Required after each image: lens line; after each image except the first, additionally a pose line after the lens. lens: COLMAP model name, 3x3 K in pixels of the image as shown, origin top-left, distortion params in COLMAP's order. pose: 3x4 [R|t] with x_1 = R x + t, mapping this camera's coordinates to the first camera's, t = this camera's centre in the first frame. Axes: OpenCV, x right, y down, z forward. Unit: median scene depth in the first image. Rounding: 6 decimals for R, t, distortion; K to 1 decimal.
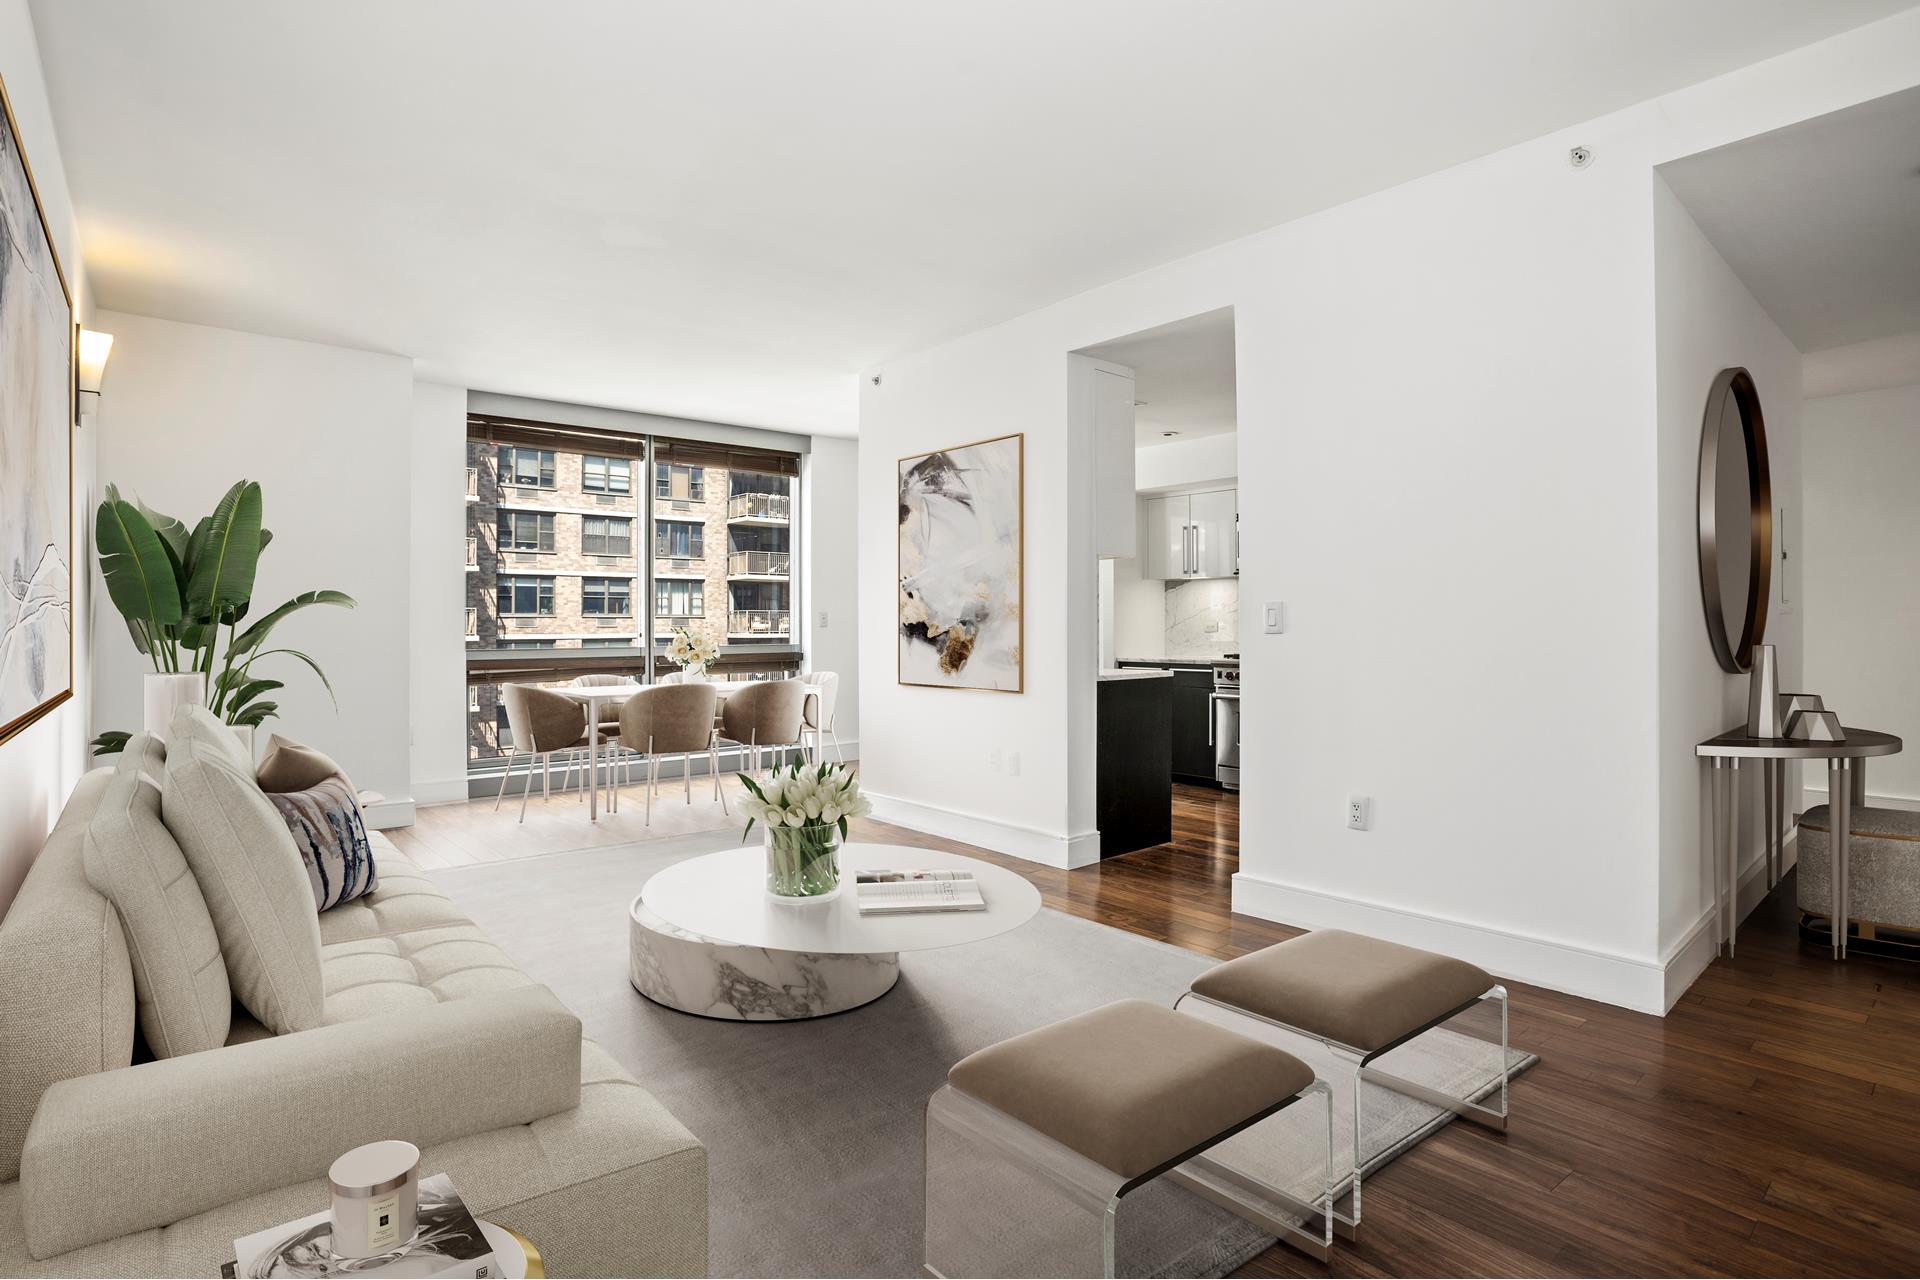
lens RADIAL K [[1002.6, 0, 960.0], [0, 1002.6, 640.0], [0, 0, 1]] dist [-0.000572, 0.000087]
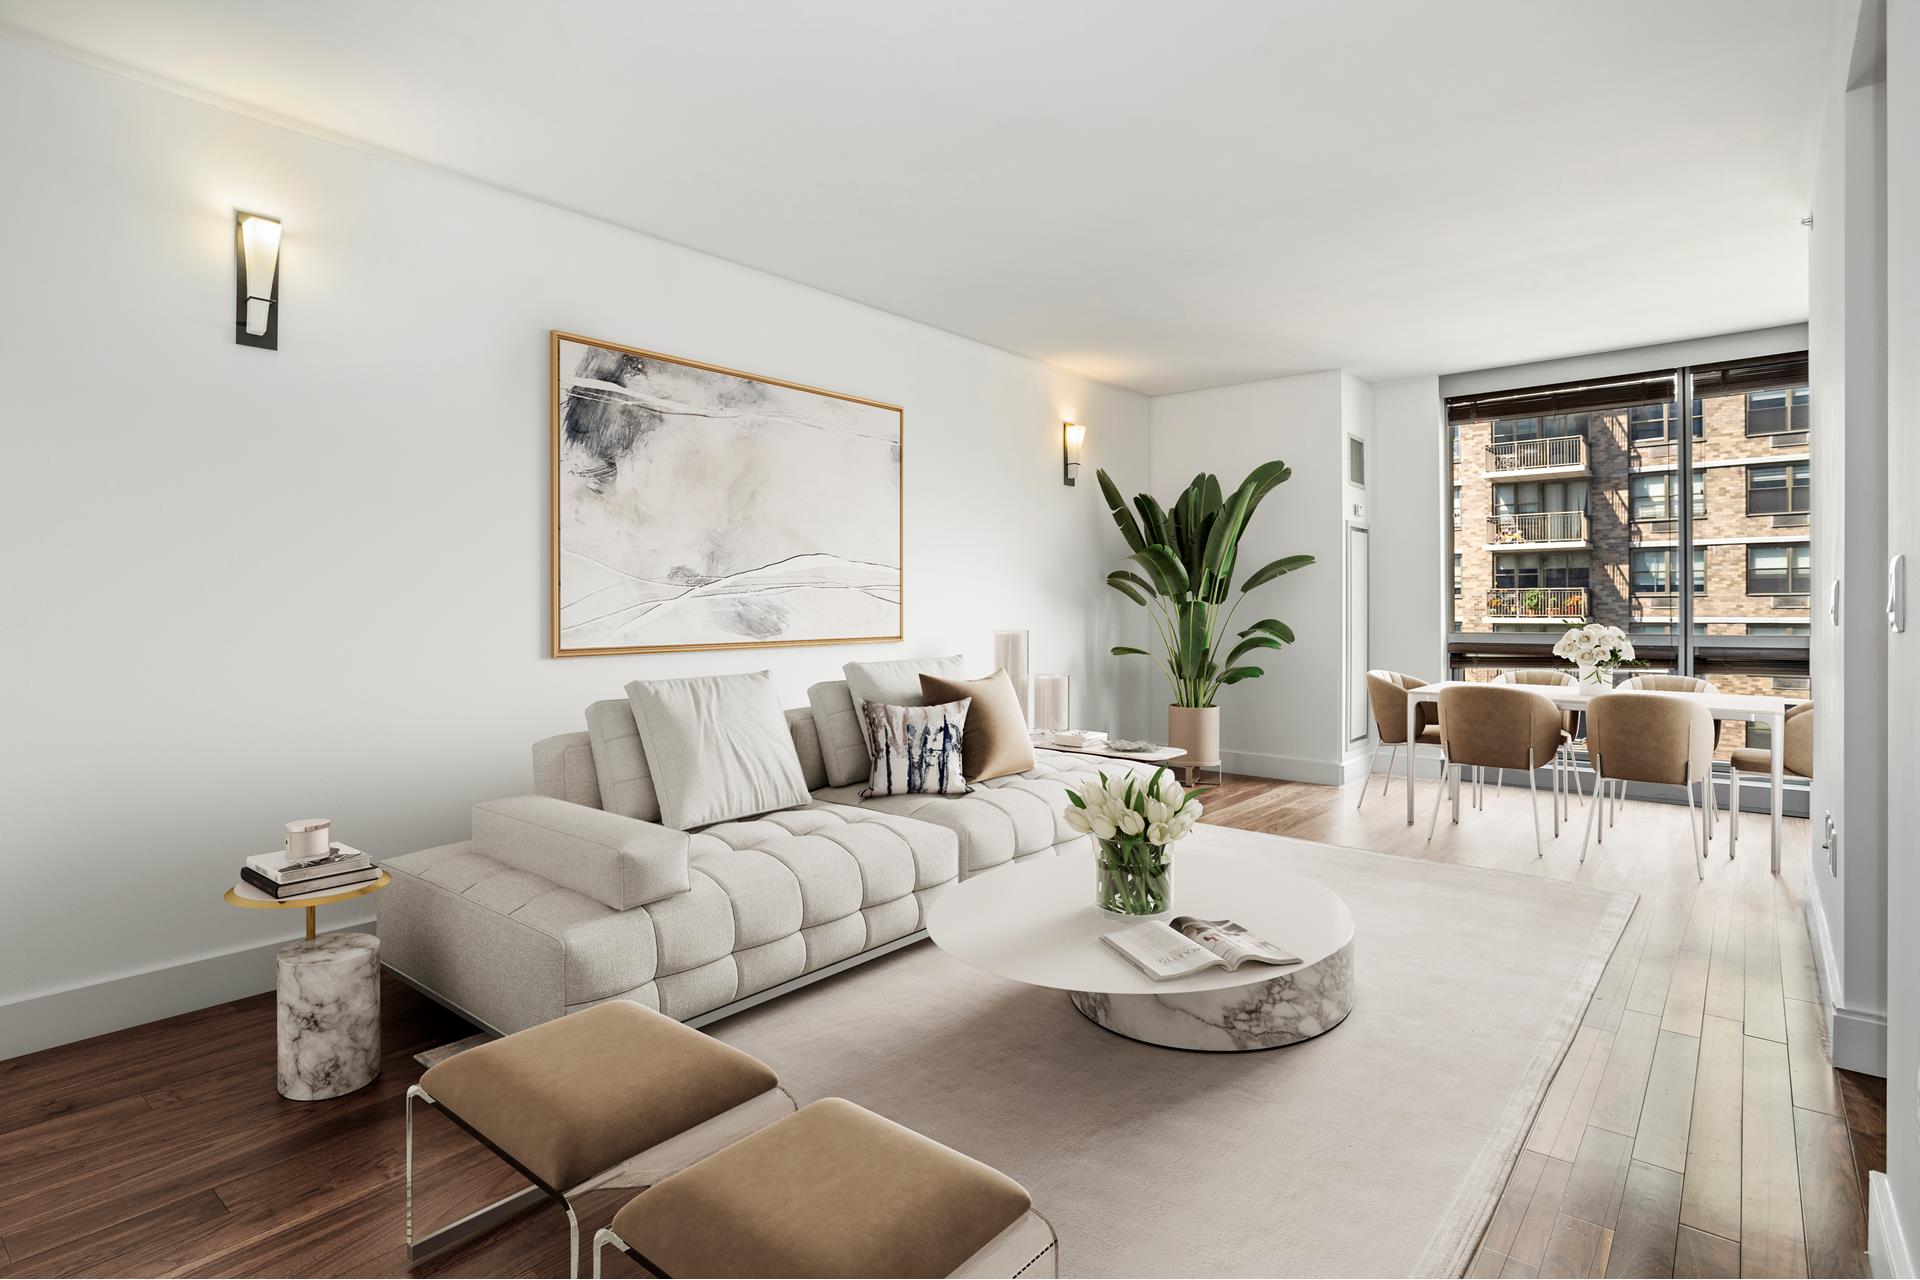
lens RADIAL K [[976.8, 0, 960.2], [0, 976.8, 617.5], [0, 0, 1]] dist [-0.001280, -0.000265]
pose [[0.192718, 0.003696, -0.981247, 0.324495], [-0.008491, 0.999962, 0.002099, -0.003165], [0.981218, 0.007928, 0.192742, 0.280284]]
